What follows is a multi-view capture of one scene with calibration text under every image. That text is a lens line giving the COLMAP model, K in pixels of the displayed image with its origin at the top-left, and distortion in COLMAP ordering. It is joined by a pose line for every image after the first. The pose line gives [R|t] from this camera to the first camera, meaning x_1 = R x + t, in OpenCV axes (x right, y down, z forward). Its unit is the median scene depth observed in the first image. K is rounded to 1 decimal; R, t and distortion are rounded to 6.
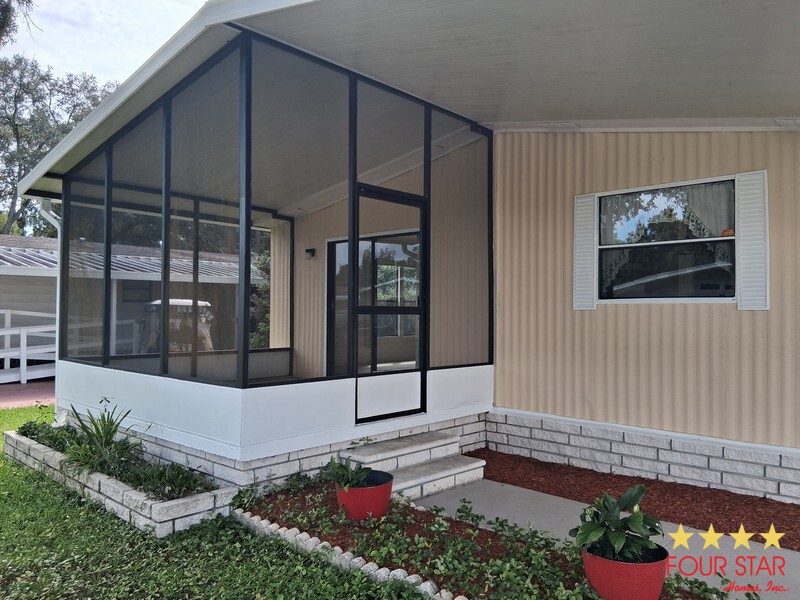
lens RADIAL K [[598.3, 0, 404.8], [0, 598.3, 297.8], [0, 0, 1]] dist [0.068166, -0.131897]
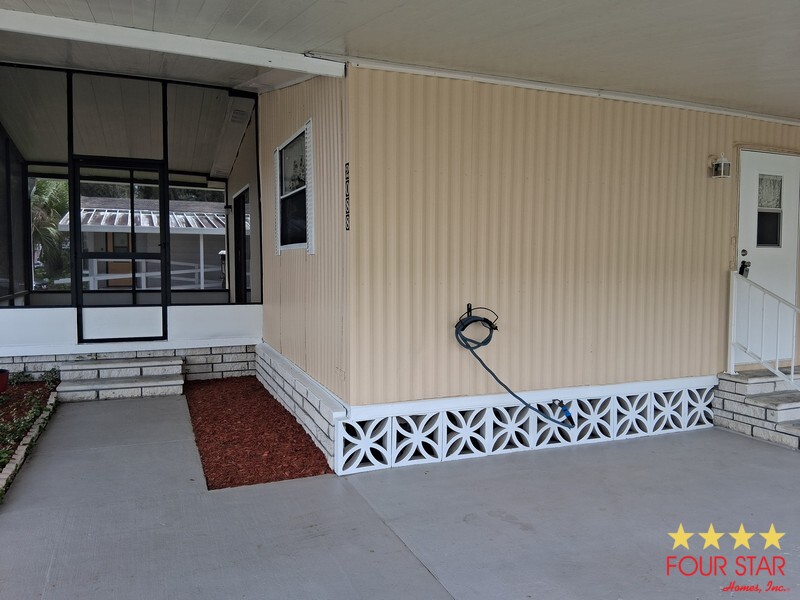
lens RADIAL K [[598.3, 0, 404.8], [0, 598.3, 297.8], [0, 0, 1]] dist [0.068166, -0.131897]
pose [[0.914627, 0.027636, -0.403352, 0.970499], [0.006267, 0.996572, 0.082493, 0.008187], [0.404249, -0.077978, 0.911319, 0.085897]]
